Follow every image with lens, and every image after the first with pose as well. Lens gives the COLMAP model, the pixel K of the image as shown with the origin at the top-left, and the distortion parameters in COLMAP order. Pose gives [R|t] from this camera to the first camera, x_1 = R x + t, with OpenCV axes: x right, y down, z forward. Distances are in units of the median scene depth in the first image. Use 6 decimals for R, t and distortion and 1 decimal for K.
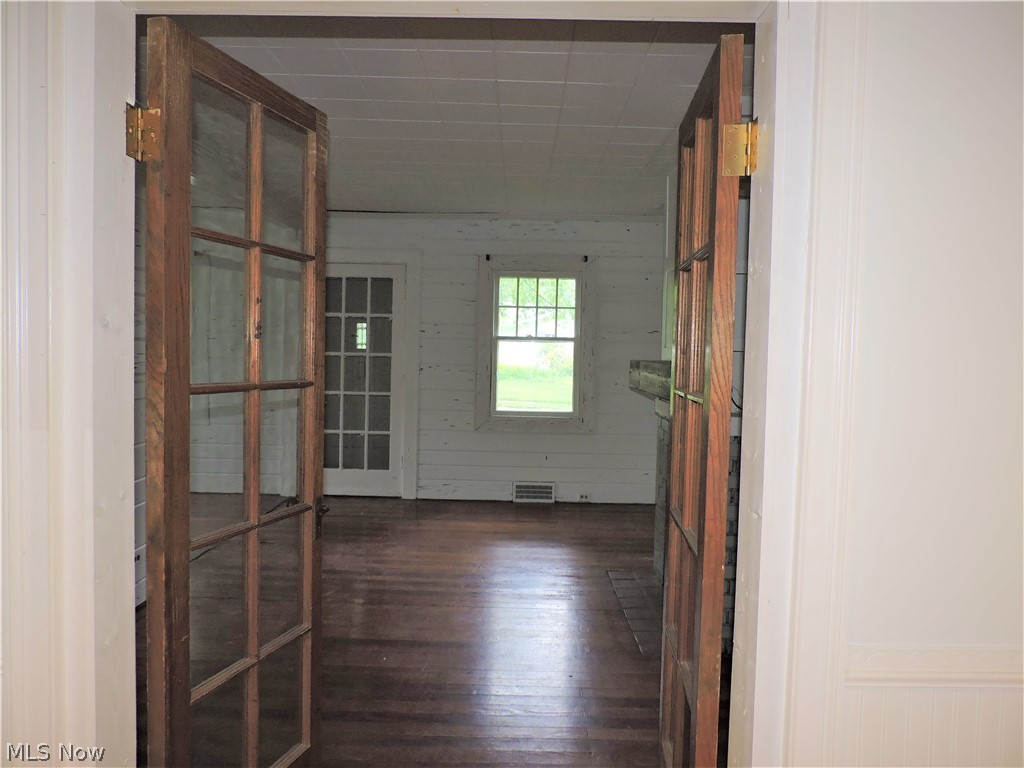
lens RADIAL K [[729.5, 0, 516.8], [0, 729.5, 385.3], [0, 0, 1]] dist [-0.020108, 0.004677]
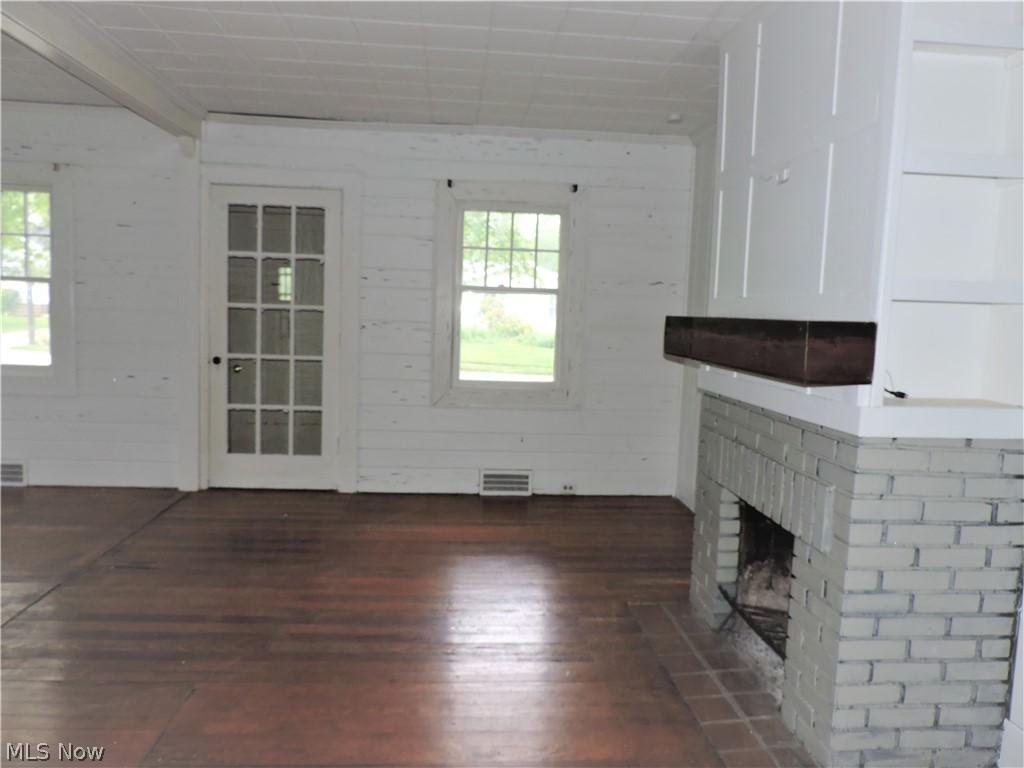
lens RADIAL K [[729.5, 0, 511.8], [0, 729.5, 387.1], [0, 0, 1]] dist [-0.020108, 0.004677]
pose [[0.996220, 0.004976, 0.086724, -0.039678], [-0.009873, 0.998375, 0.056120, -0.002968], [-0.086304, -0.056764, 0.994650, 0.209220]]
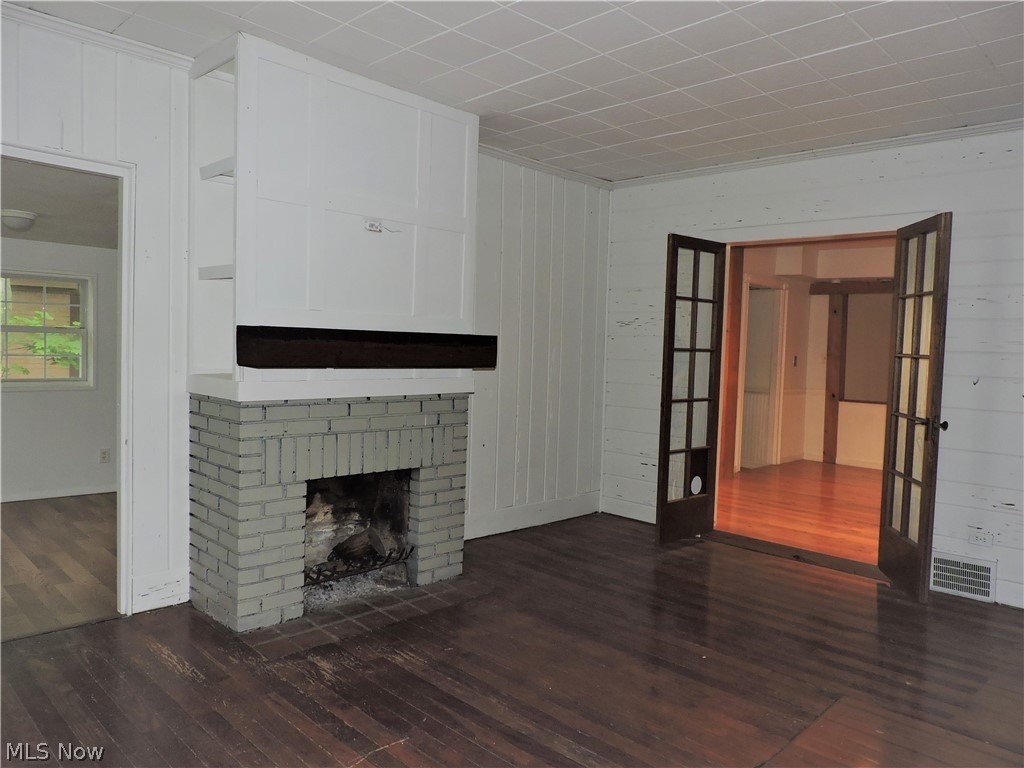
lens RADIAL K [[729.5, 0, 512.7], [0, 729.5, 383.1], [0, 0, 1]] dist [-0.020108, 0.004677]
pose [[-0.714995, -0.073559, 0.695249, -0.317733], [-0.007629, 0.995211, 0.097450, -0.034417], [-0.699088, 0.064372, -0.712132, 0.911013]]
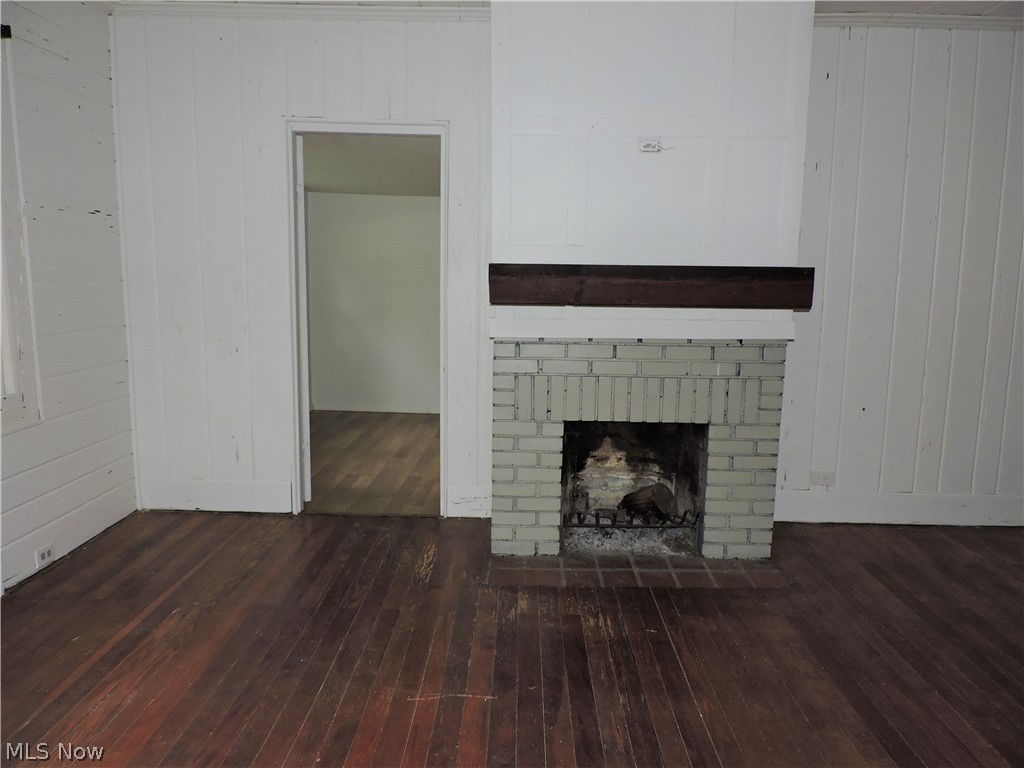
lens RADIAL K [[729.5, 0, 513.9], [0, 729.5, 383.3], [0, 0, 1]] dist [-0.020108, 0.004677]
pose [[0.003091, -0.160143, 0.987089, -0.356177], [0.037191, 0.986429, 0.159919, -0.022848], [-0.999303, 0.036216, 0.009005, 0.682406]]
